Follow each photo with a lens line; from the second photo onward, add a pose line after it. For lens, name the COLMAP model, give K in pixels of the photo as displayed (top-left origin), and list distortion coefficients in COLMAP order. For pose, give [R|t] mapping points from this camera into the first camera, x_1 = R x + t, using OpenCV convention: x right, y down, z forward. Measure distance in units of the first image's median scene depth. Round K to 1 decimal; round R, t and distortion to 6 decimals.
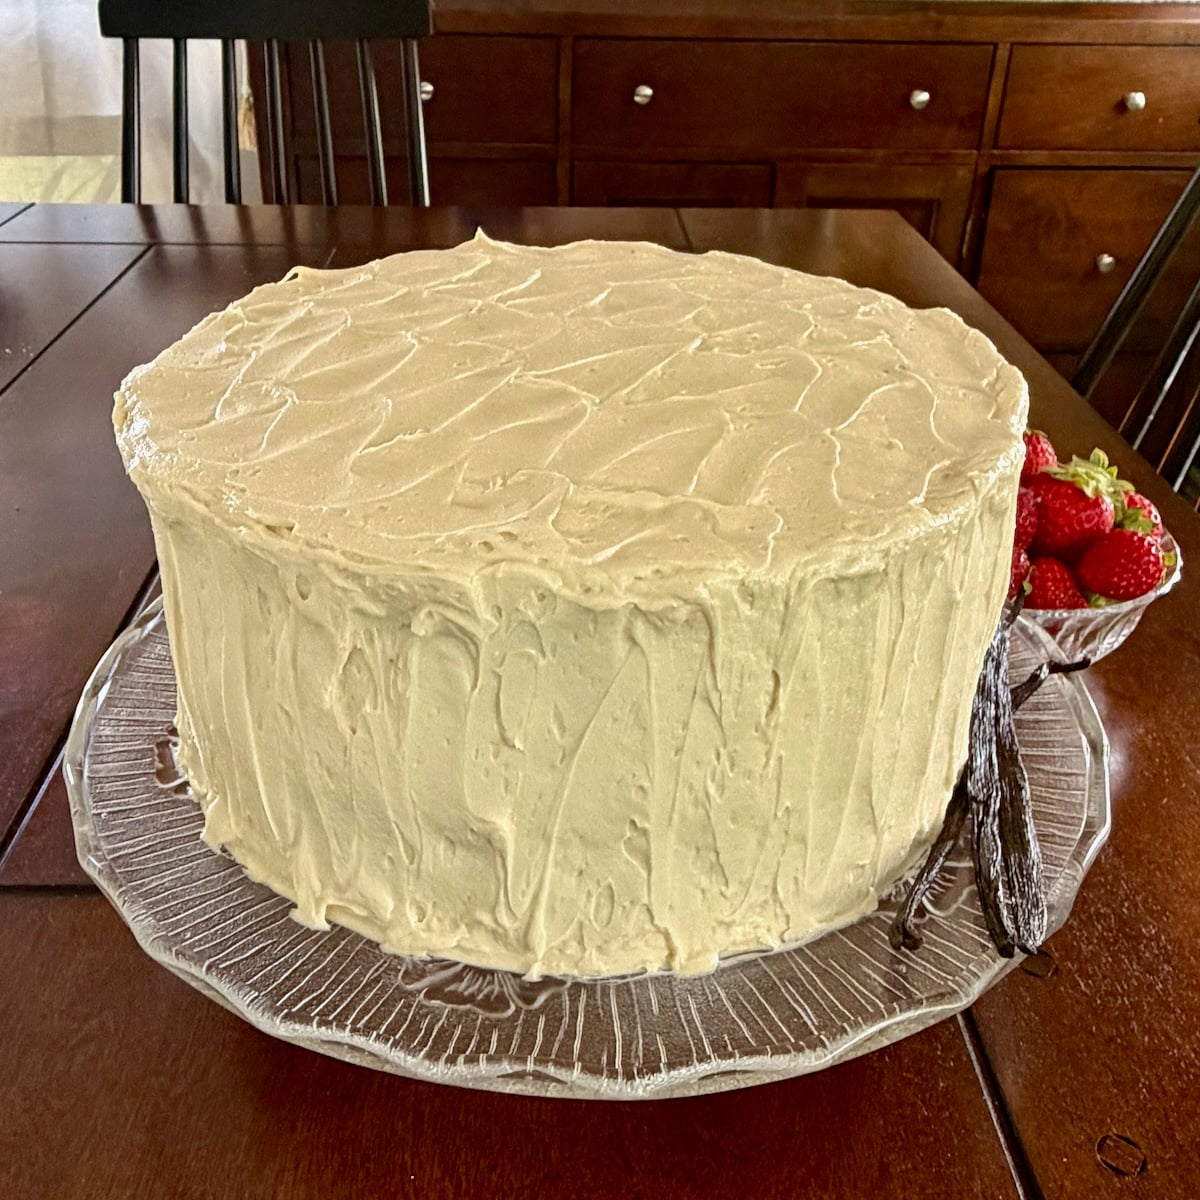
lens RADIAL K [[1640.5, 0, 604.4], [0, 1640.5, 652.9], [0, 0, 1]] dist [-0.001730, 0.001574]
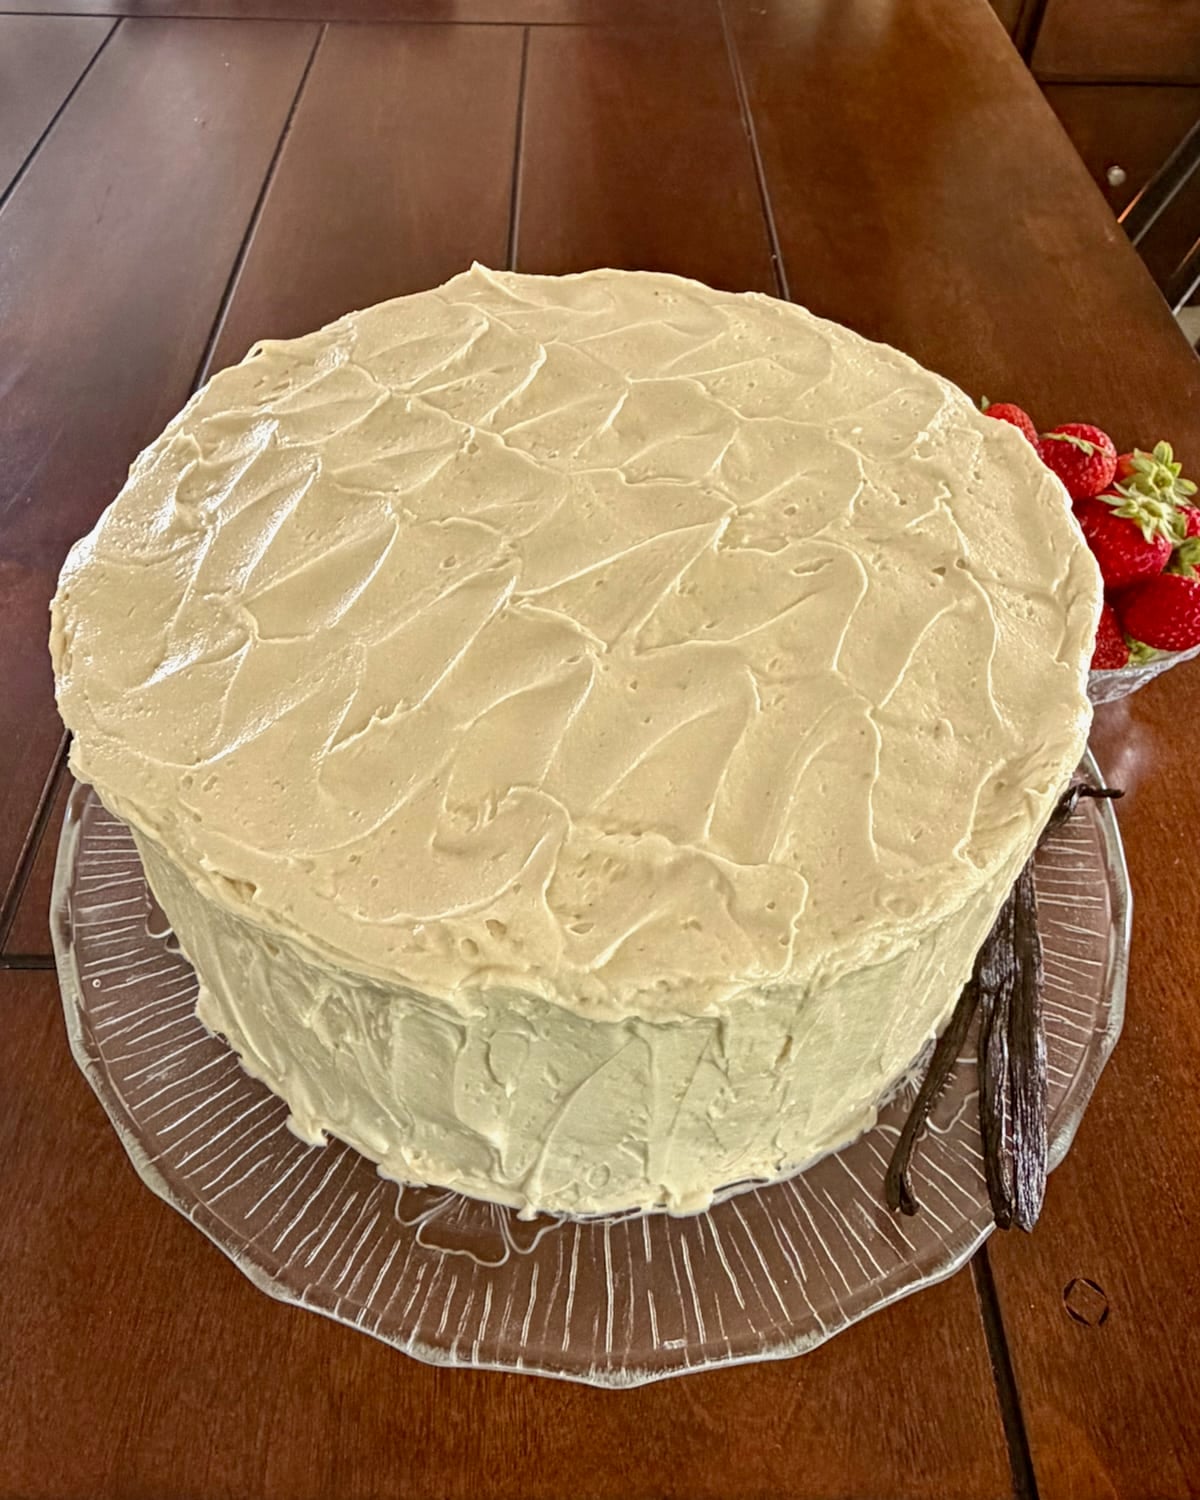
lens RADIAL K [[1478.4, 0, 597.9], [0, 1478.4, 775.7], [0, 0, 1]] dist [-0.004801, -0.009202]
pose [[0.999620, 0.025028, -0.011583, 0.002997], [-0.018891, 0.927403, 0.373585, -0.397126], [0.020092, -0.373224, 0.927524, 0.261478]]
